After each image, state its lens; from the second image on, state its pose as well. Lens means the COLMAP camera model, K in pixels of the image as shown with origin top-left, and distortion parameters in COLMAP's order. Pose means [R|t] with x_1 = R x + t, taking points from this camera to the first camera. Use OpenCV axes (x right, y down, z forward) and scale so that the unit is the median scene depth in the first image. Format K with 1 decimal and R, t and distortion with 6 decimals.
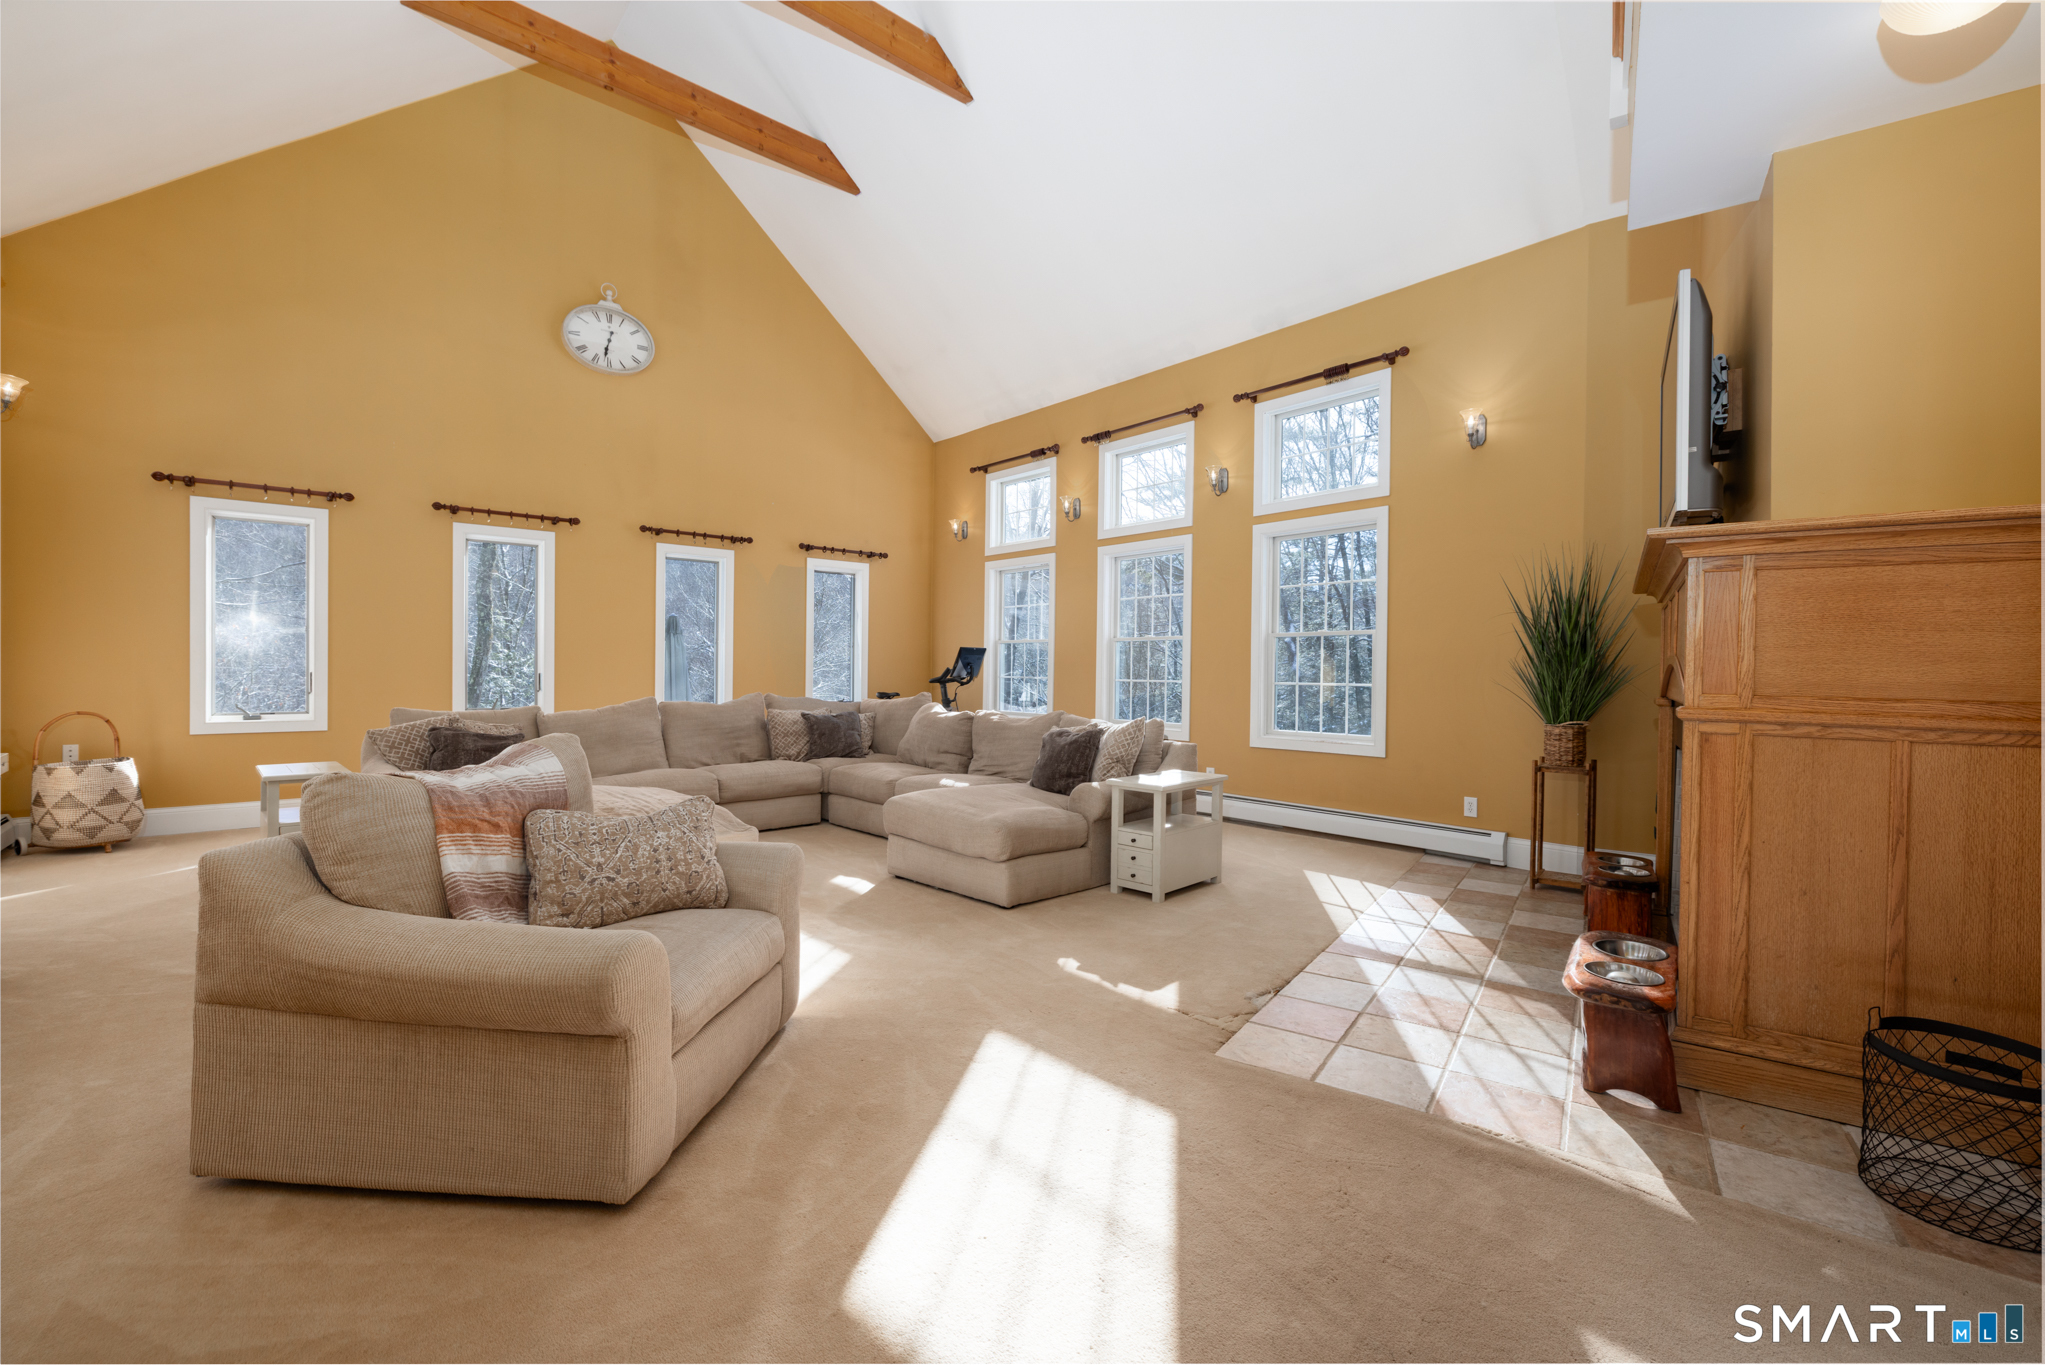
lens RADIAL K [[854.2, 0, 1022.5], [0, 854.2, 682.5], [0, 0, 1]] dist [0.001503, 0.000199]
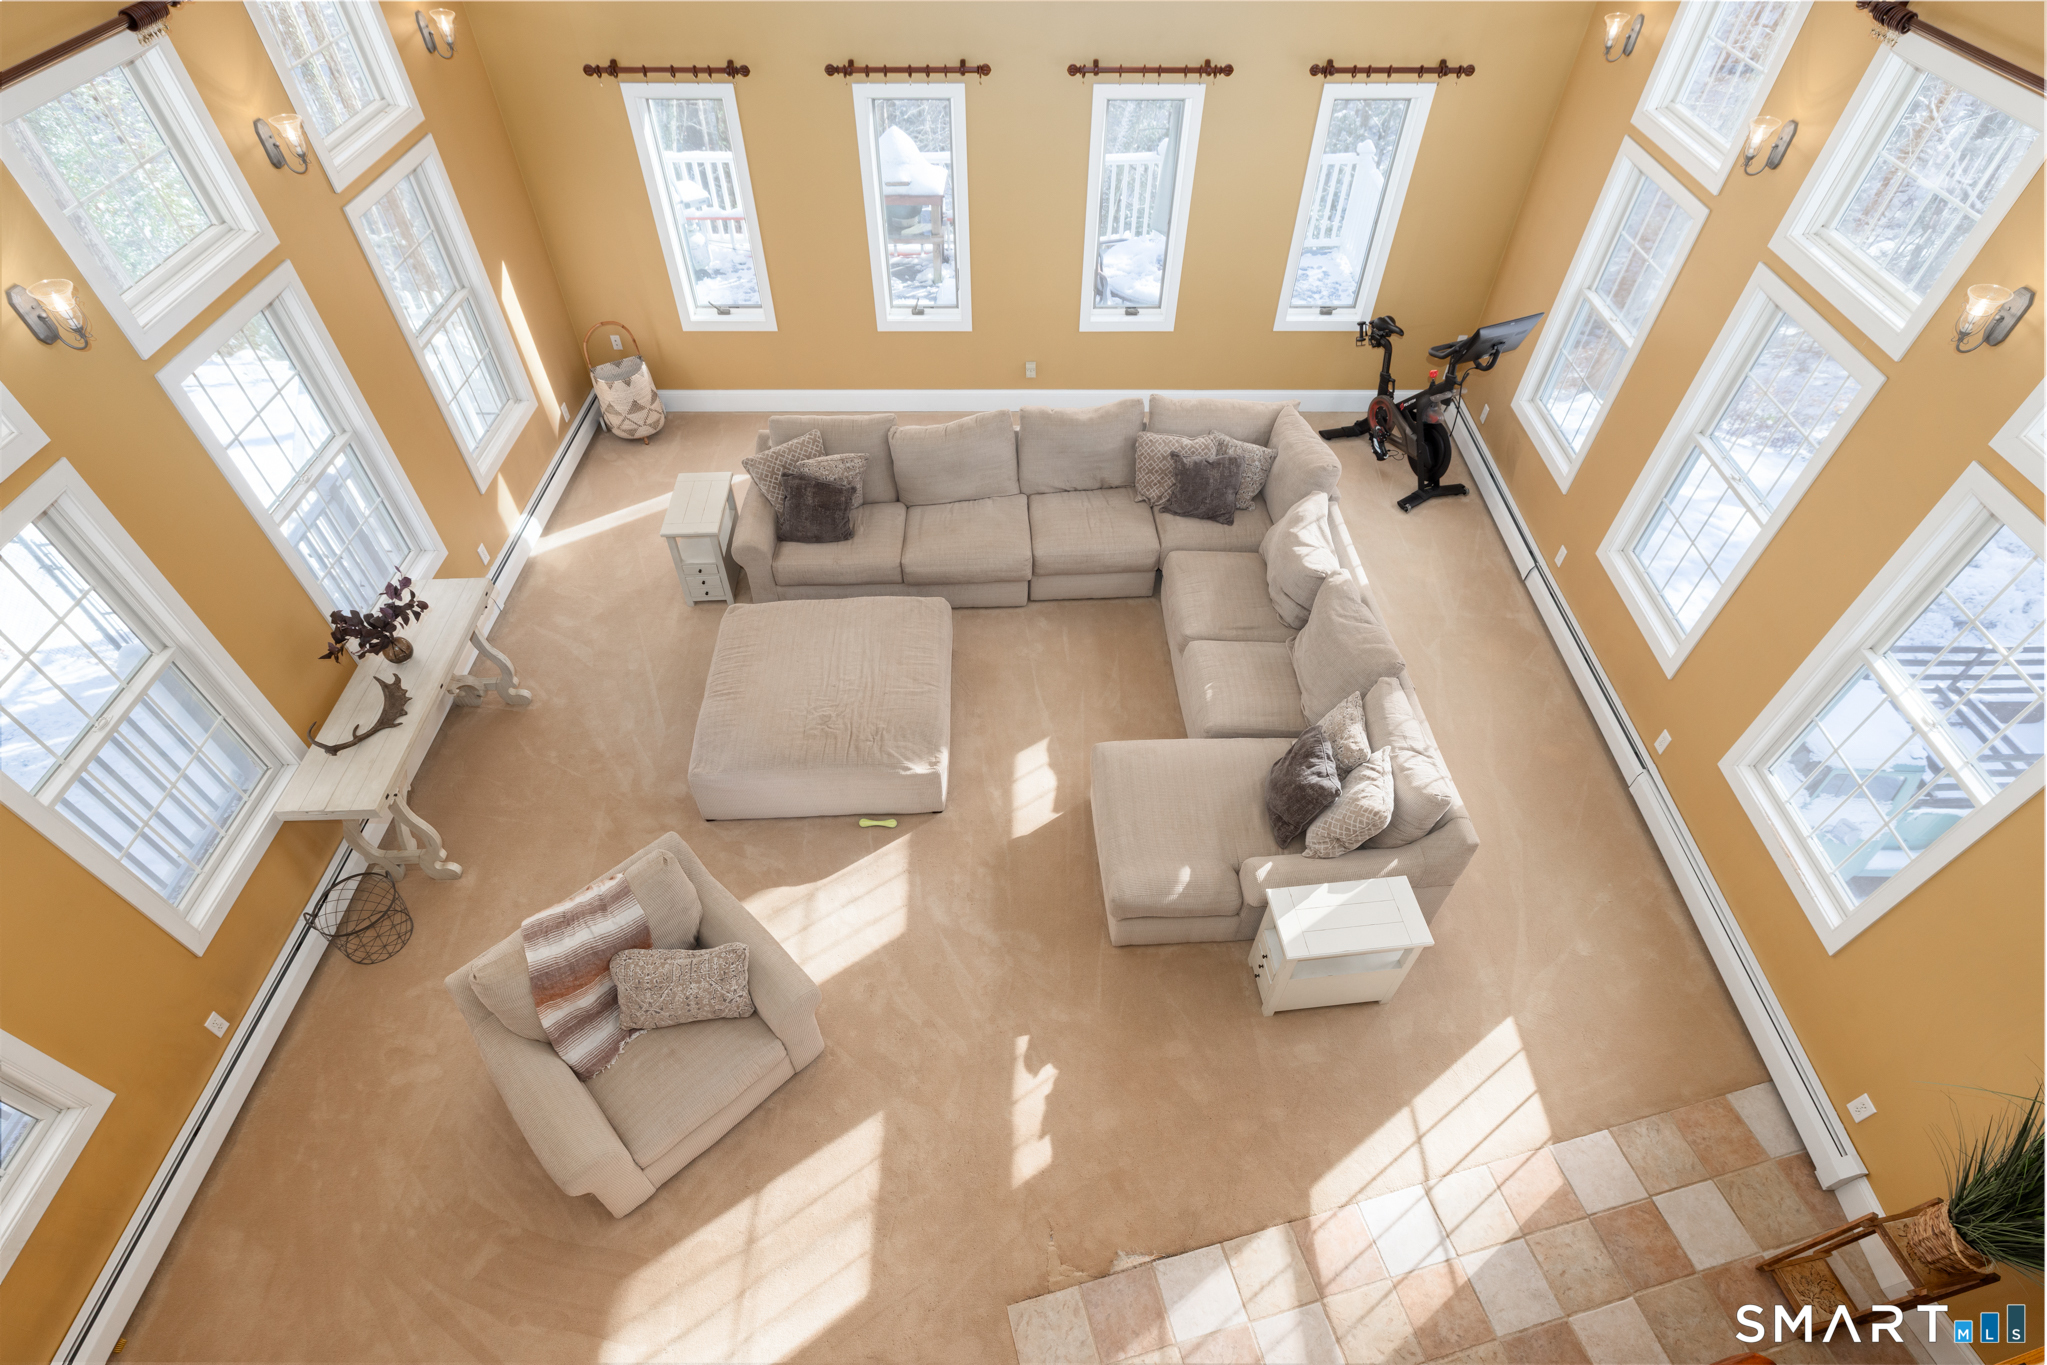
lens RADIAL K [[984.2, 0, 1029.7], [0, 984.2, 749.6], [0, 0, 1]] dist [0.001054, 0.000152]
pose [[0.759957, 0.490753, -0.426178, 0.186033], [-0.016011, 0.669621, 0.742531, -0.489407], [0.649777, -0.557467, 0.516740, 0.285370]]
